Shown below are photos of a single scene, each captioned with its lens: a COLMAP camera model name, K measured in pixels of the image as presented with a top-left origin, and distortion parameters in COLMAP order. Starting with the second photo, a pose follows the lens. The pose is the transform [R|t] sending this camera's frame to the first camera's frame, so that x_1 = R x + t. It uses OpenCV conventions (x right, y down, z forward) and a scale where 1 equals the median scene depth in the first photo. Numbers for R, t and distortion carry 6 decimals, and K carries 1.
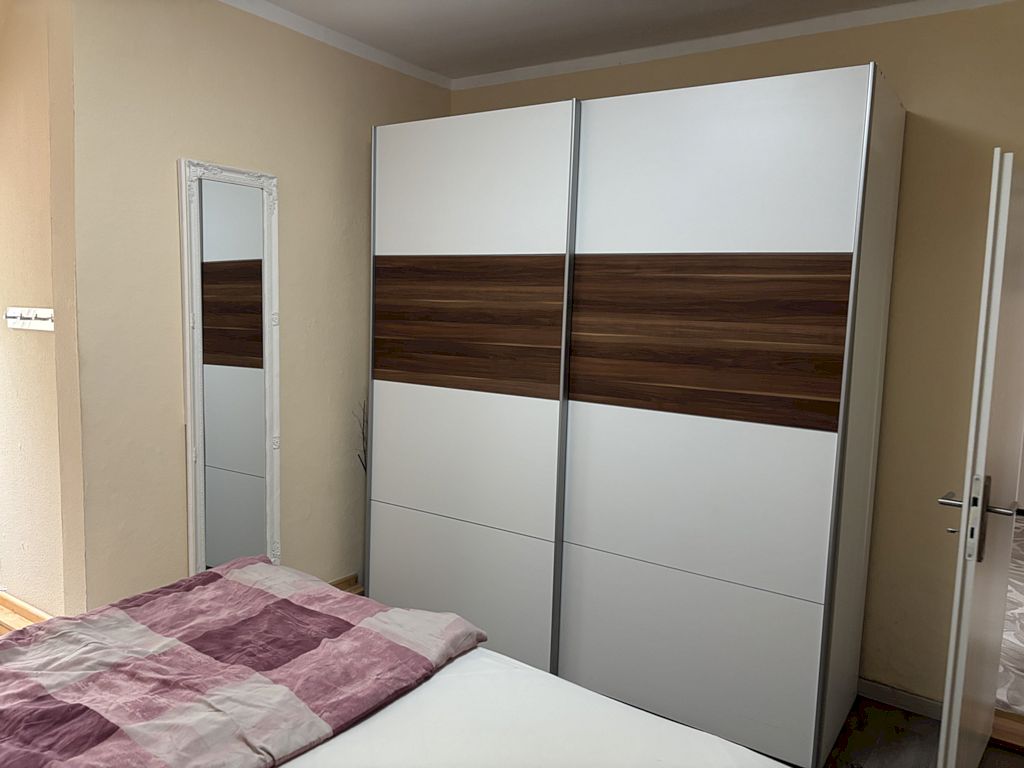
lens RADIAL K [[769.3, 0, 513.4], [0, 769.3, 385.1], [0, 0, 1]] dist [0.026185, -0.034144]
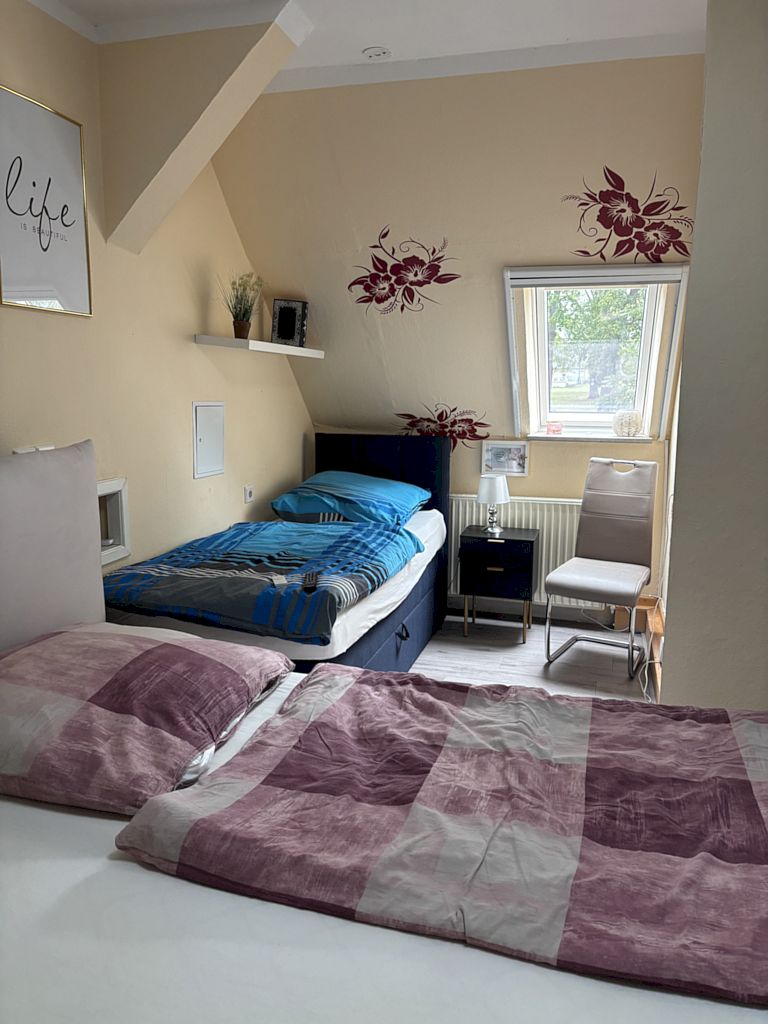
lens RADIAL K [[769.3, 0, 385.5], [0, 769.3, 510.2], [0, 0, 1]] dist [0.026185, -0.034144]
pose [[0.316134, 0.131479, -0.939560, 0.289393], [-0.099025, 0.989514, 0.105150, -0.016702], [0.943532, 0.059799, 0.325839, 0.526262]]
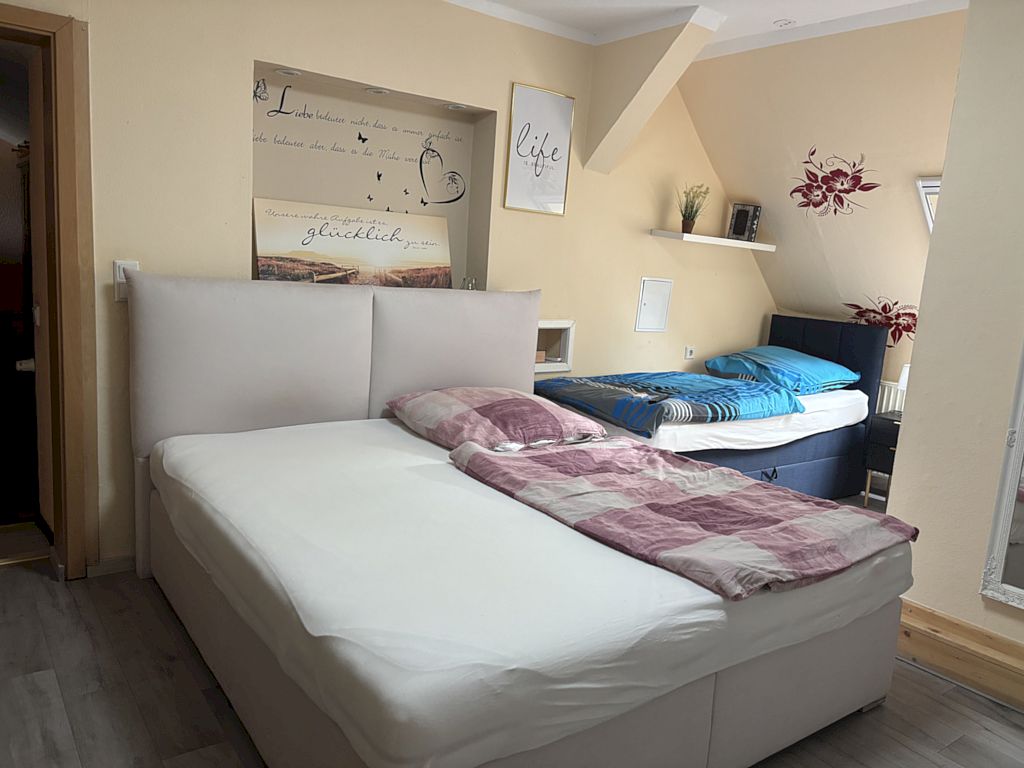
lens RADIAL K [[769.3, 0, 507.1], [0, 769.3, 386.4], [0, 0, 1]] dist [0.026185, -0.034144]
pose [[-0.317109, 0.105578, -0.942494, 1.032735], [-0.176971, 0.969742, 0.168173, -0.030697], [0.931731, 0.220123, -0.288830, 1.100825]]
